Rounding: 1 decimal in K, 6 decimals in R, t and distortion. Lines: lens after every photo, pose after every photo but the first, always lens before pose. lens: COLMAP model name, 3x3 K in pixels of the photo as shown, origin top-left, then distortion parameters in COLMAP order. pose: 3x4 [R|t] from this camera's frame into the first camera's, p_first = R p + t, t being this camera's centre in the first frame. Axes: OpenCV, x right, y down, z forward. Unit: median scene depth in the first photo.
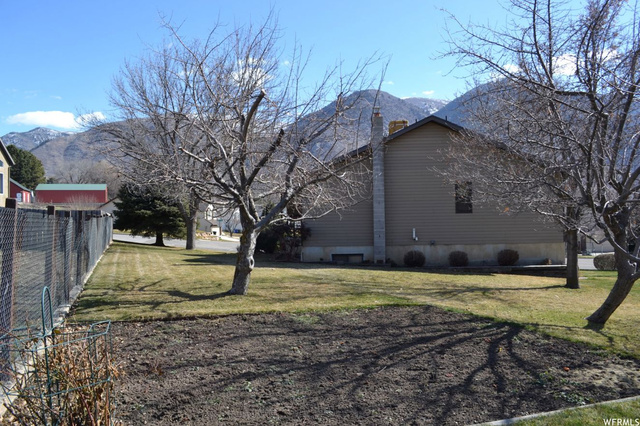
lens RADIAL K [[518.3, 0, 319.6], [0, 518.3, 213.8], [0, 0, 1]] dist [-0.003783, -0.000727]
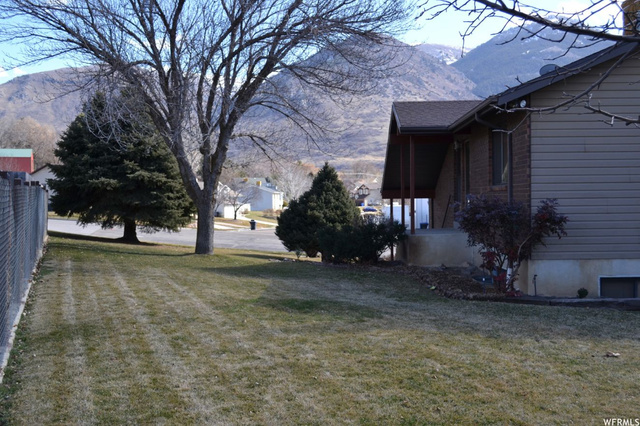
lens RADIAL K [[651.4, 0, 320.3], [0, 651.4, 212.0], [0, 0, 1]] dist [0.010188, 0.000000]
pose [[0.999679, 0.001657, 0.025278, -0.123600], [-0.002455, 0.999499, 0.031570, 0.006066], [-0.025213, -0.031622, 0.999182, 0.292294]]
